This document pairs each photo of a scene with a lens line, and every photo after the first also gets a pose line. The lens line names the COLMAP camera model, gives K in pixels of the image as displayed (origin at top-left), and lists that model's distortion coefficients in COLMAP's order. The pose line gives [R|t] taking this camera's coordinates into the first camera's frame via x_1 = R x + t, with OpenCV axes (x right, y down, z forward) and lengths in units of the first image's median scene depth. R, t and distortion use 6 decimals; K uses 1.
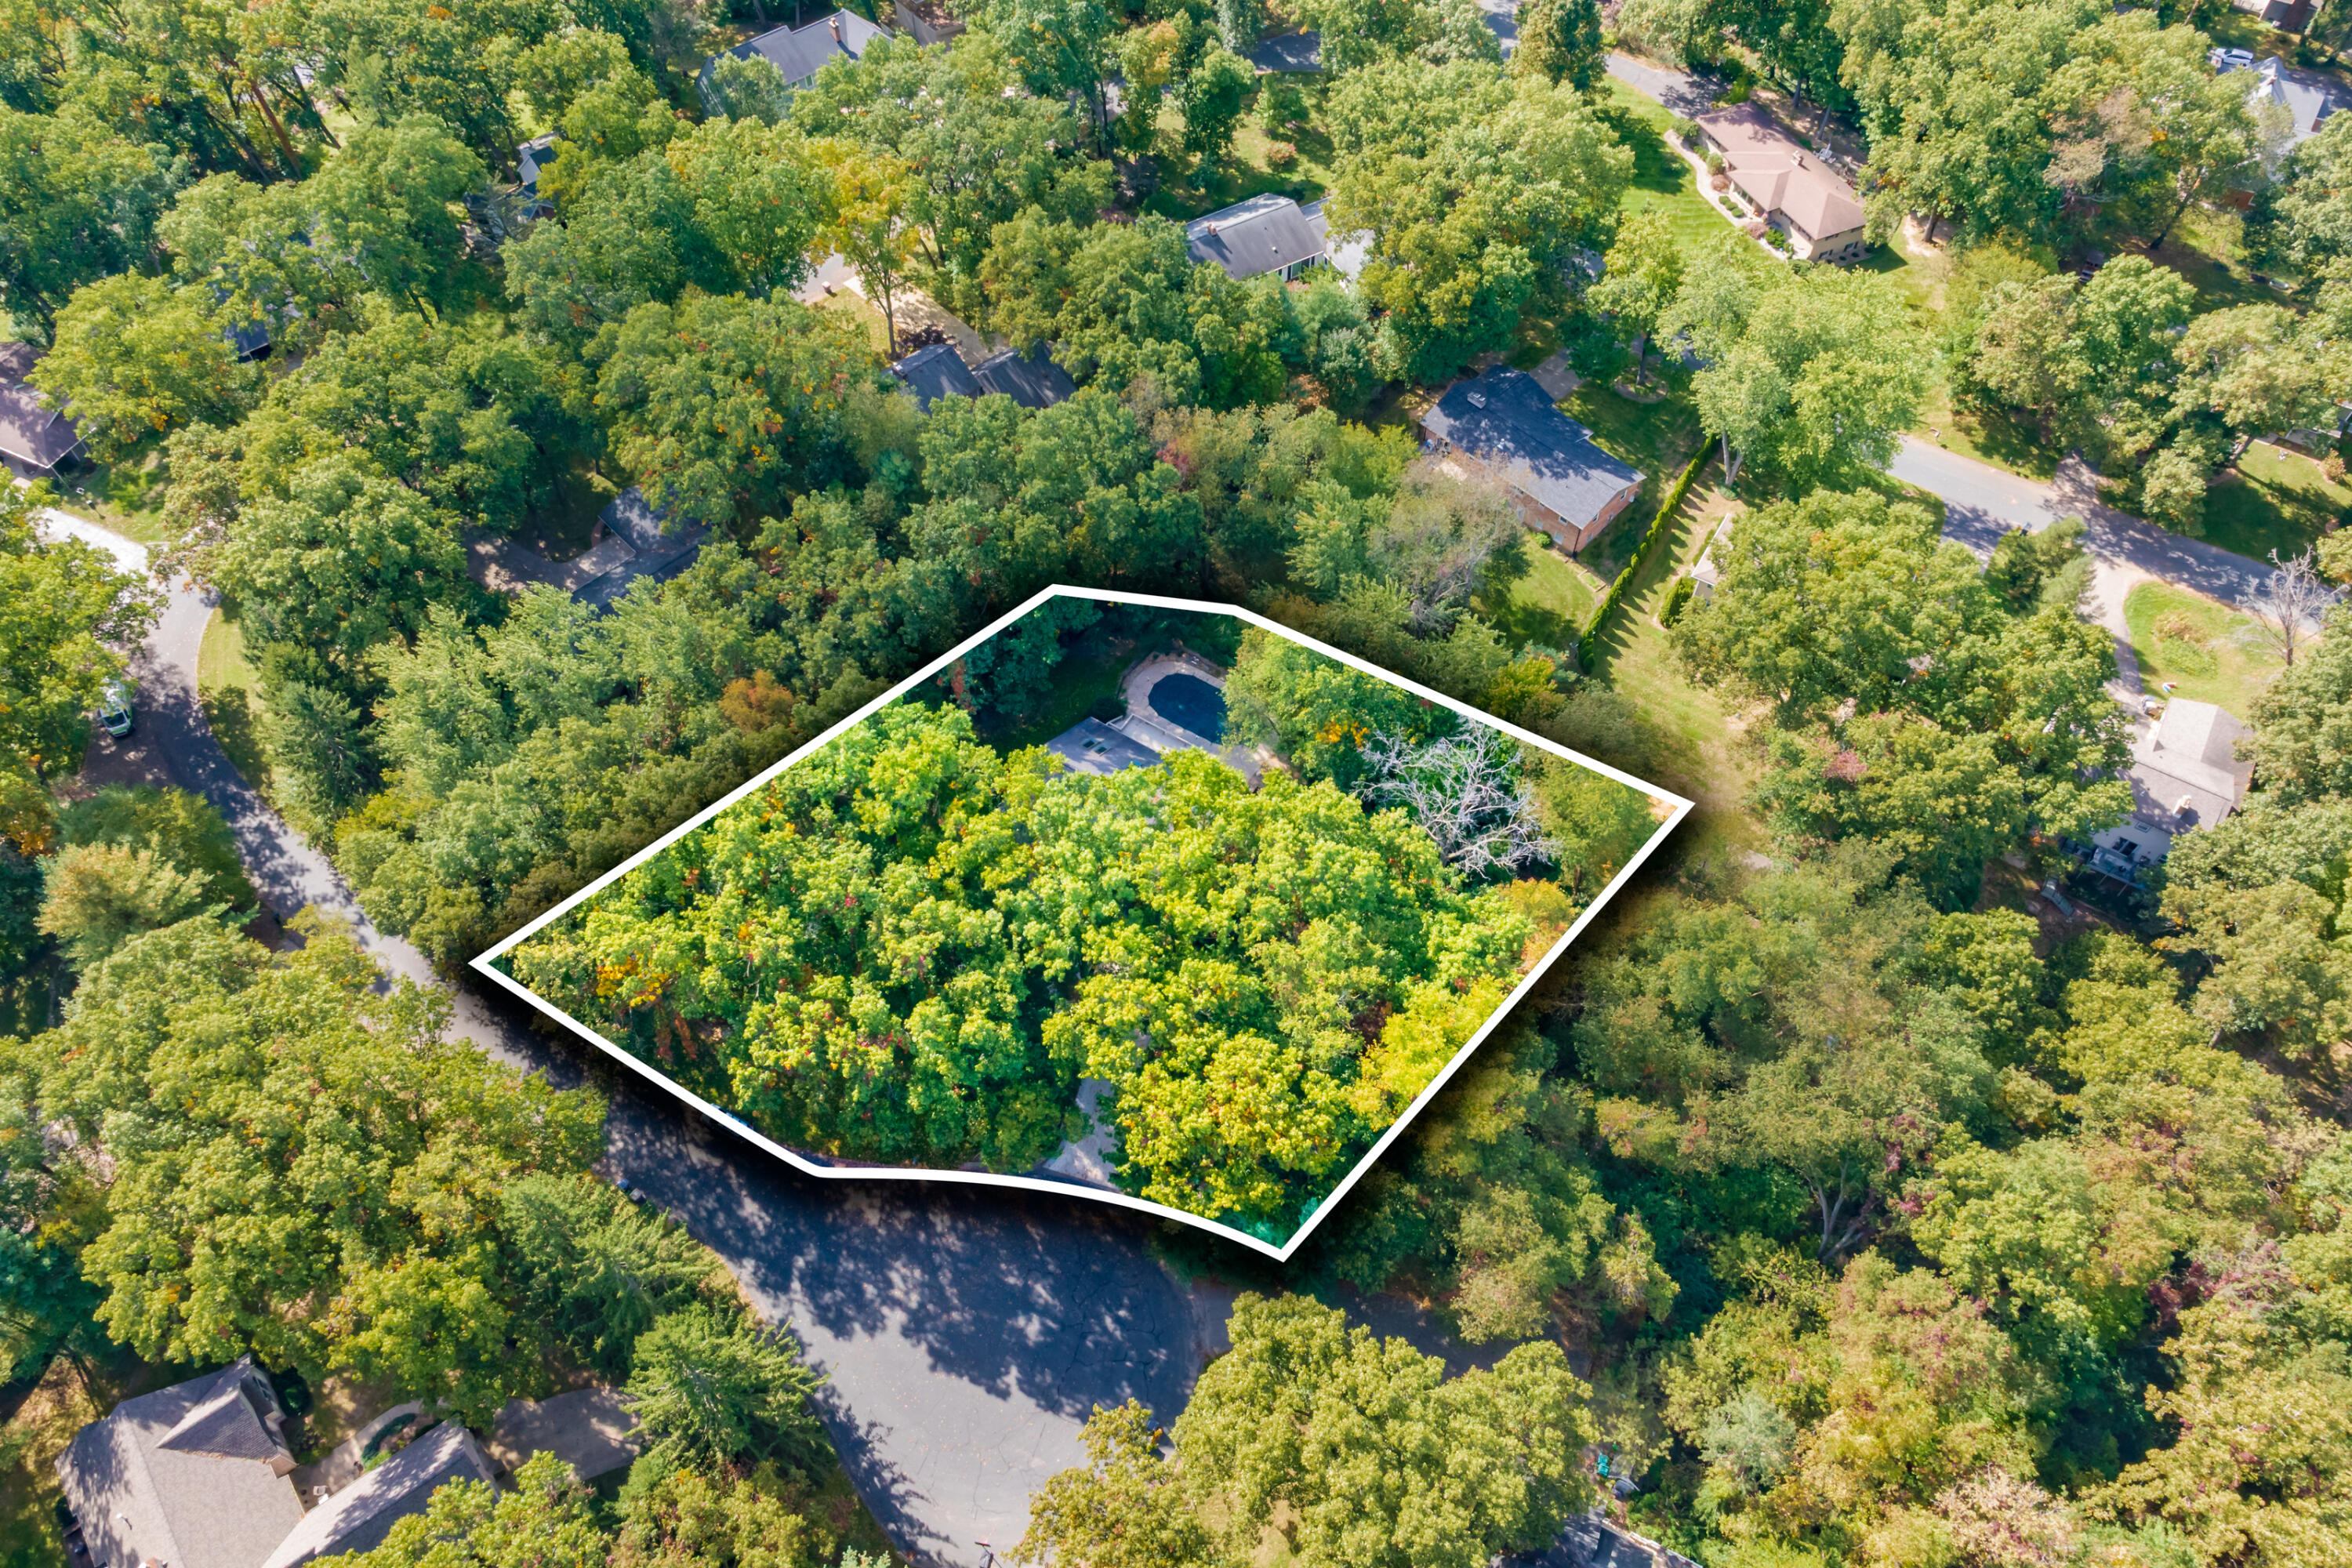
lens RADIAL K [[1639.5, 0, 1175.9], [0, 1639.5, 784.1], [0, 0, 1]] dist [-0.006726, 0.001044]
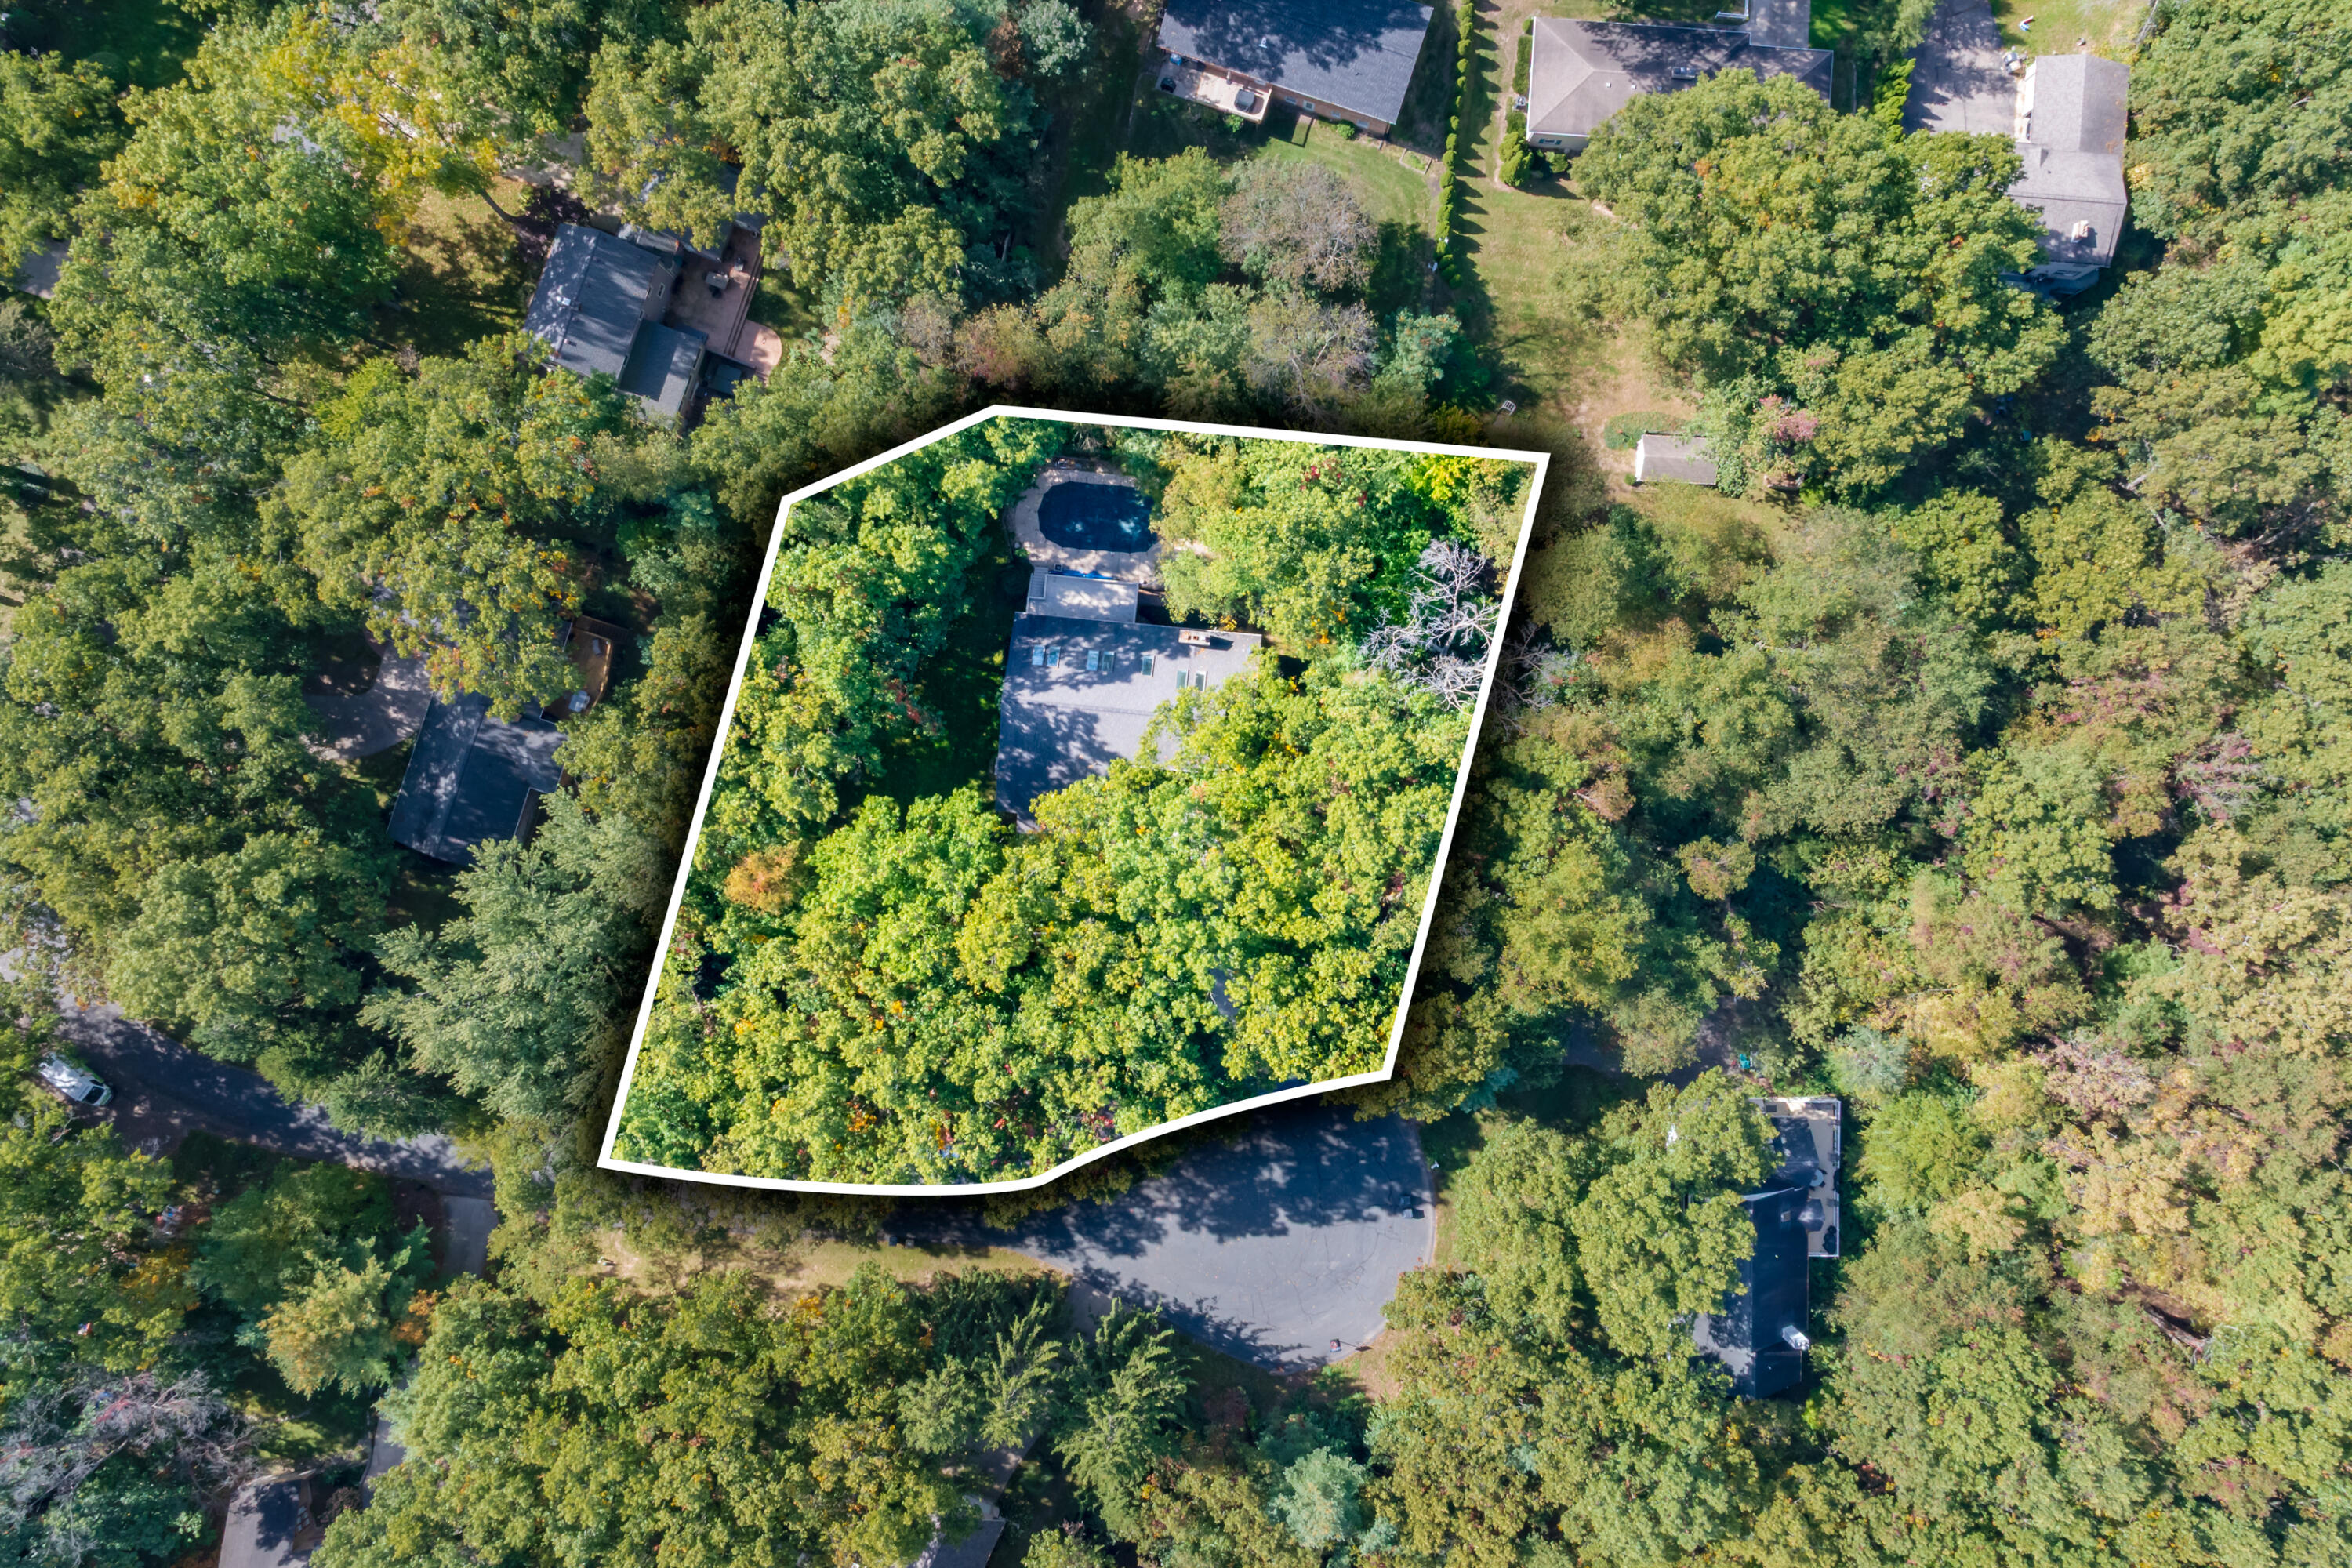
lens RADIAL K [[1639.5, 0, 1176.7], [0, 1639.5, 784.6], [0, 0, 1]] dist [-0.006726, 0.001044]
pose [[0.884885, -0.465795, 0.003665, -0.024572], [0.378026, 0.722700, 0.578619, -0.577781], [-0.272166, -0.510626, 0.815589, 0.196707]]
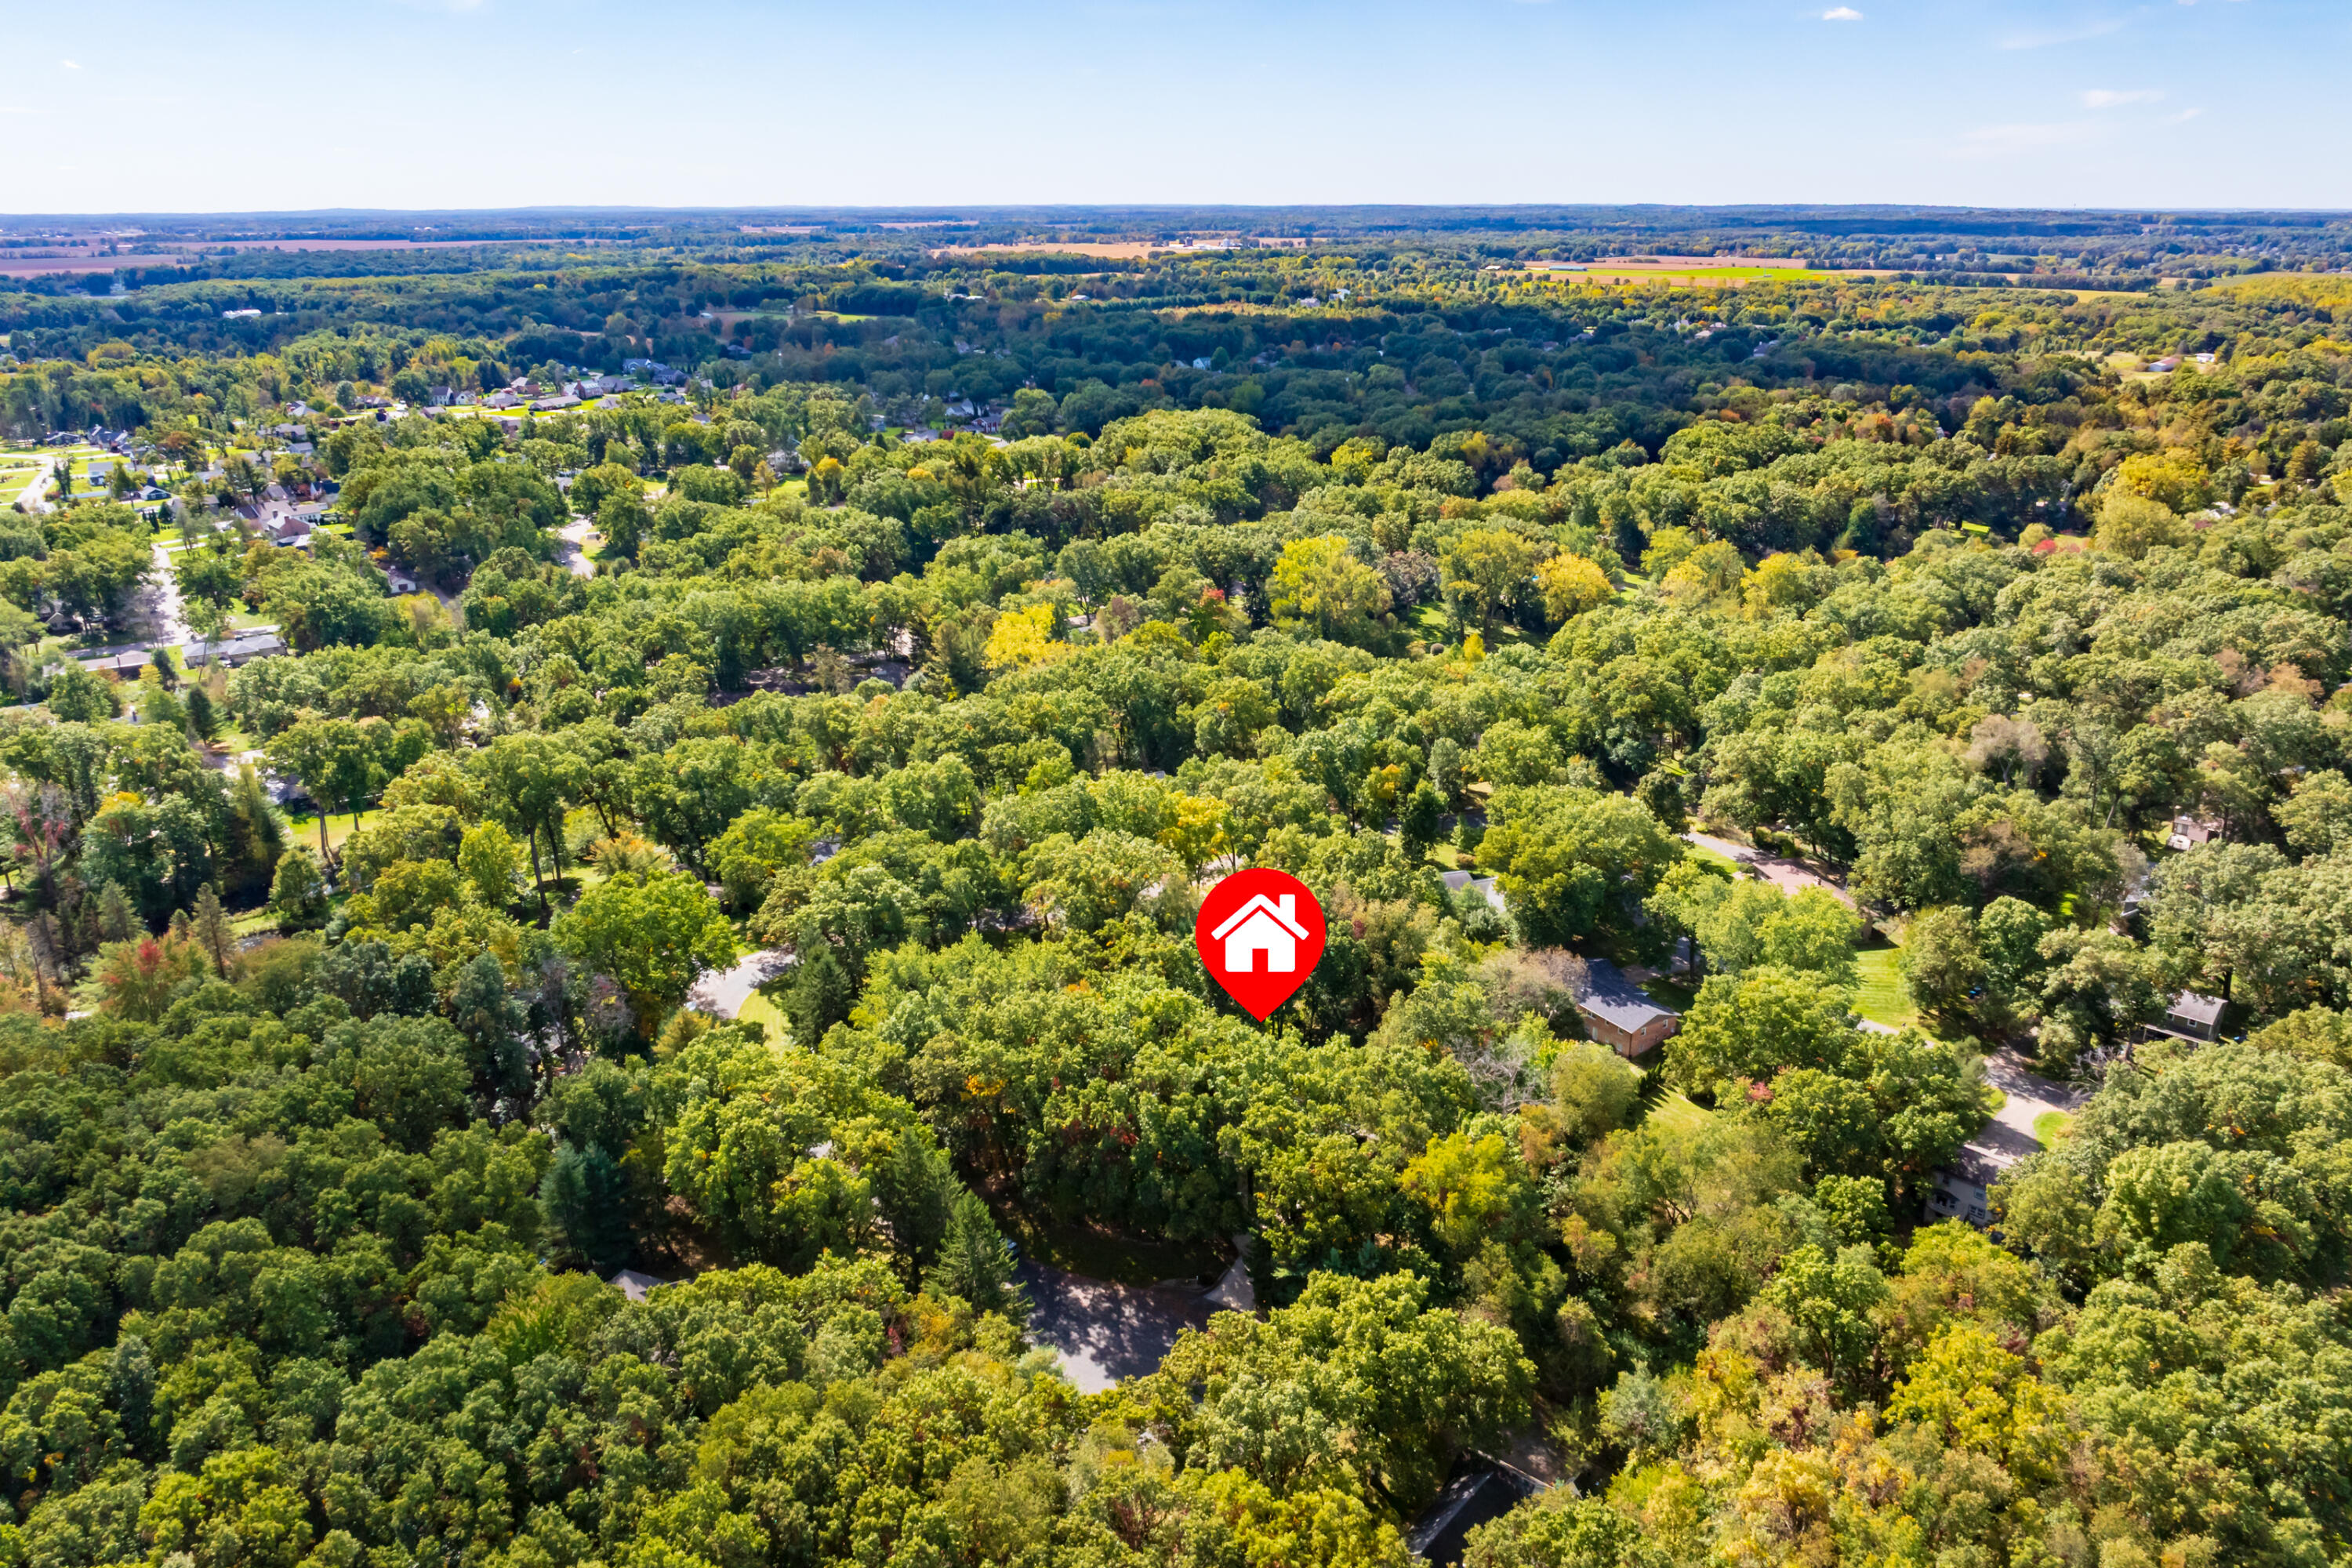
lens RADIAL K [[1639.5, 0, 1175.0], [0, 1639.5, 784.5], [0, 0, 1]] dist [-0.006726, 0.001044]
pose [[0.976125, 0.074482, -0.204042, 0.169514], [-0.177099, 0.816797, -0.549071, 0.704409], [0.125764, 0.572097, 0.810486, -0.484727]]
